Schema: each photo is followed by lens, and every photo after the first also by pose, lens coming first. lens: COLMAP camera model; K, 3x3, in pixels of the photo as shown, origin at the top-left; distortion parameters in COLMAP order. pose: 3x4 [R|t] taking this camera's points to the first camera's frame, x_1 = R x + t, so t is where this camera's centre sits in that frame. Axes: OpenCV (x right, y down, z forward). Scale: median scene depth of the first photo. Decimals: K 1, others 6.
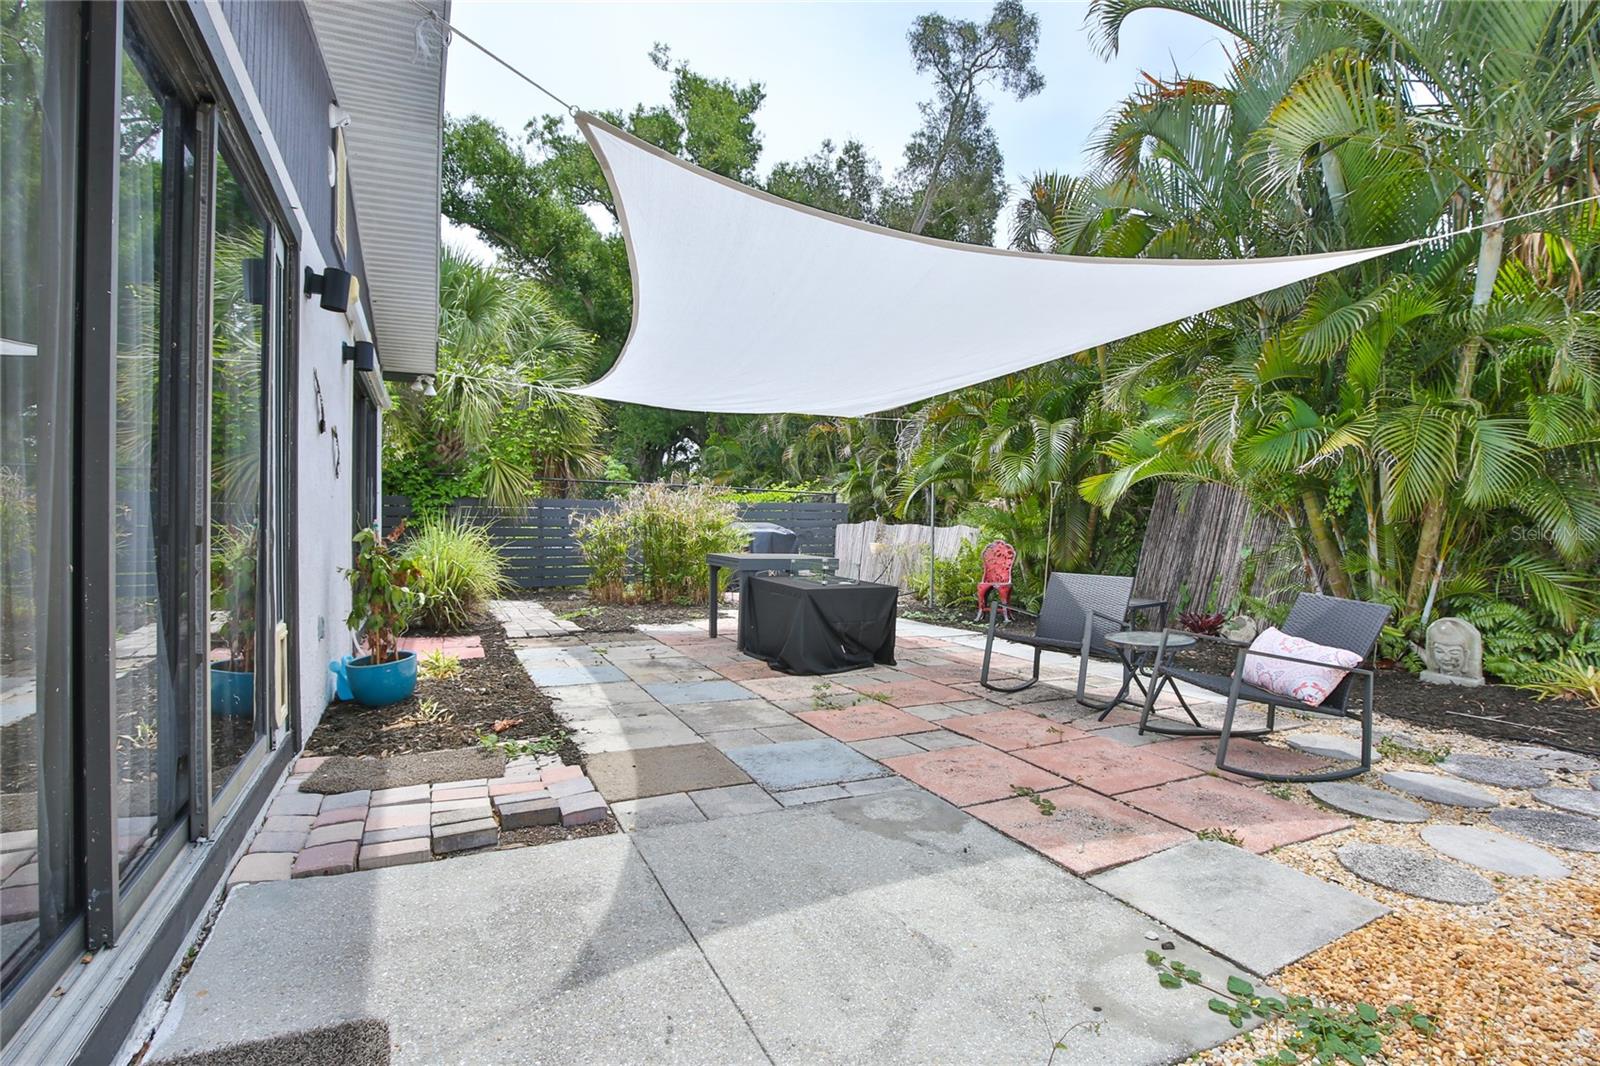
lens RADIAL K [[779.0, 0, 799.1], [0, 779.0, 508.1], [0, 0, 1]] dist [-0.028750, -0.000175]
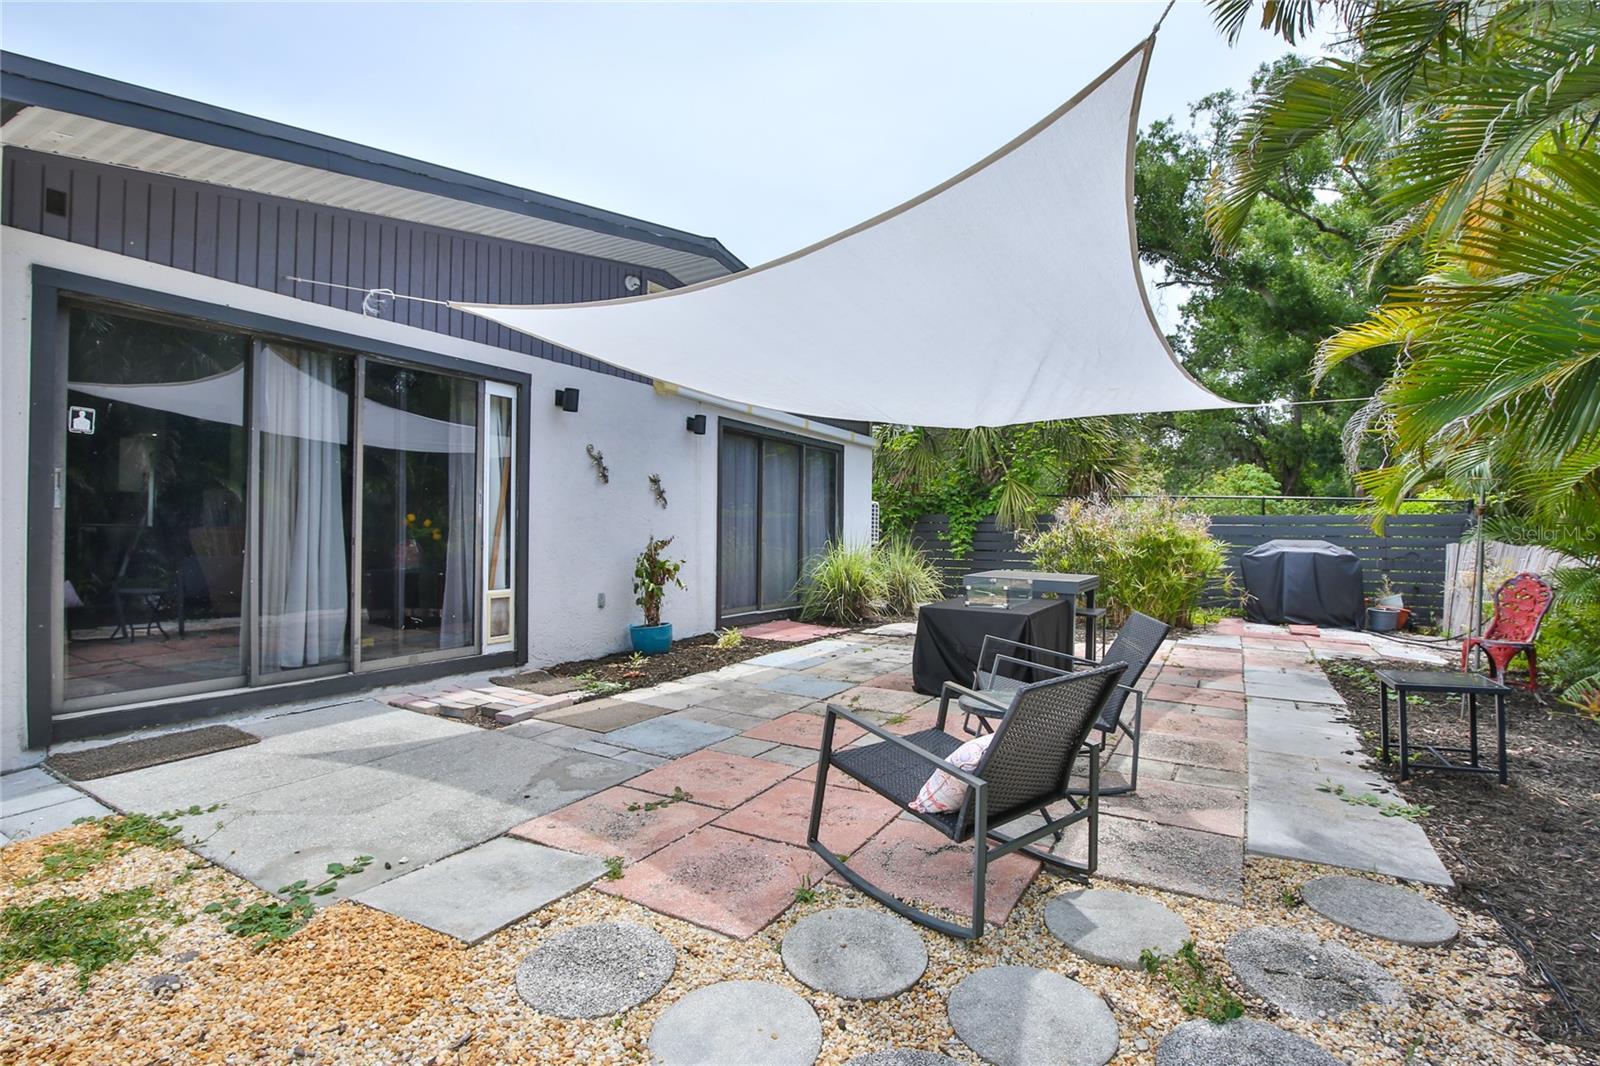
lens RADIAL K [[761.2, 0, 800.0], [0, 761.2, 533.0], [0, 0, 1]] dist [-0.035214, 0.000107]
pose [[0.567765, 0.005498, -0.823172, 1.336531], [0.005335, 0.999932, 0.010358, -0.003041], [0.823173, -0.010272, 0.567697, 0.598700]]
